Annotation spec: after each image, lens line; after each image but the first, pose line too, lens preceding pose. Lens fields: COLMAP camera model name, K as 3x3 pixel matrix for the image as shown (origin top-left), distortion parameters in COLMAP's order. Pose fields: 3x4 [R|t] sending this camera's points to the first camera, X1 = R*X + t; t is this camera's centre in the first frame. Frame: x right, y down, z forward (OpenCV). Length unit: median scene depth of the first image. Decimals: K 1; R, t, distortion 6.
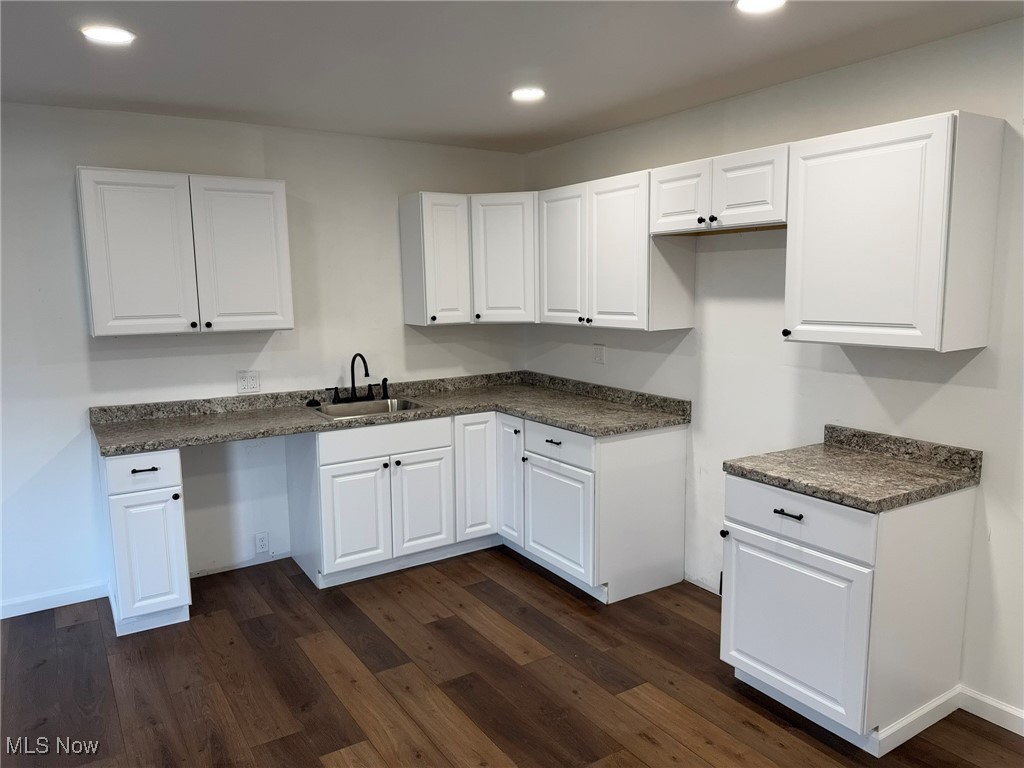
lens RADIAL K [[726.4, 0, 522.5], [0, 726.4, 387.8], [0, 0, 1]] dist [0.039000, -0.044150]
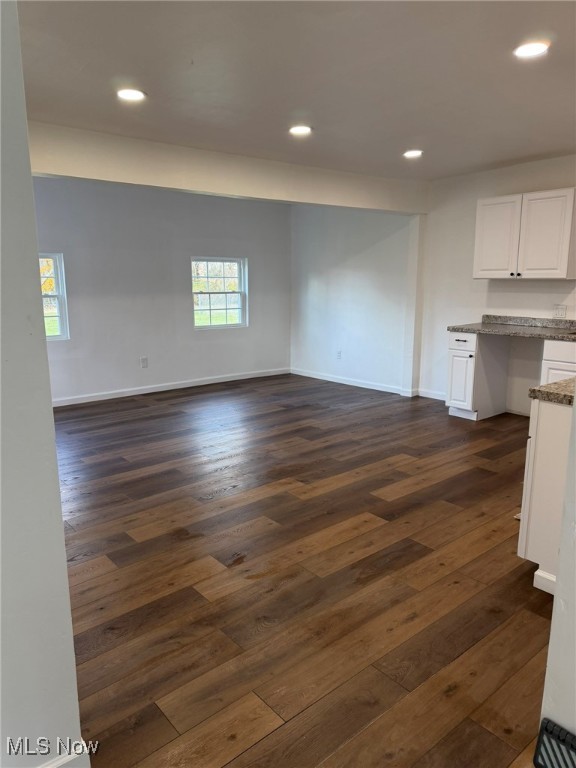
lens RADIAL K [[544.8, 0, 282.2], [0, 544.8, 387.9], [0, 0, 1]] dist [0.039000, -0.044150]
pose [[0.106027, 0.206856, -0.972609, 0.966139], [-0.135670, 0.971985, 0.191934, 0.009259], [0.985065, 0.111603, 0.131120, 0.257466]]
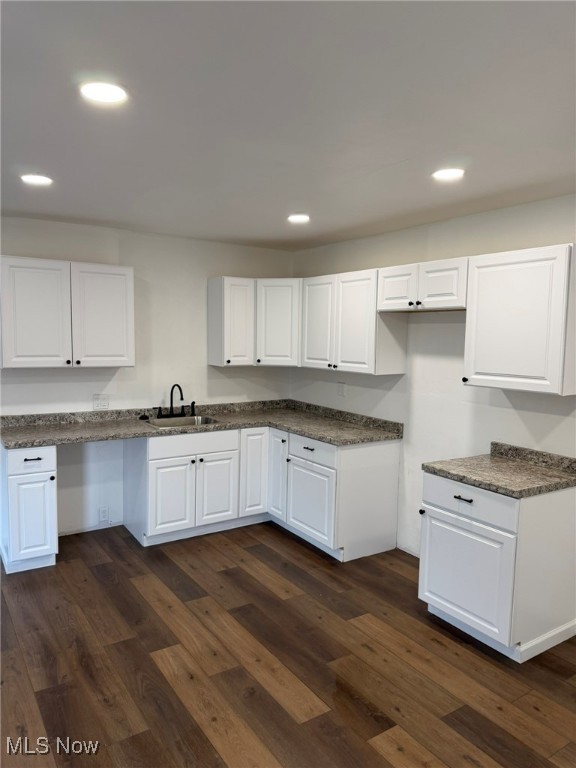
lens RADIAL K [[544.8, 0, 288.0], [0, 544.8, 381.1], [0, 0, 1]] dist [0.039000, -0.044150]
pose [[0.999528, 0.029681, 0.007903, -0.013170], [-0.029190, 0.997982, -0.056382, 0.002017], [-0.009560, 0.056125, 0.998378, -0.112390]]
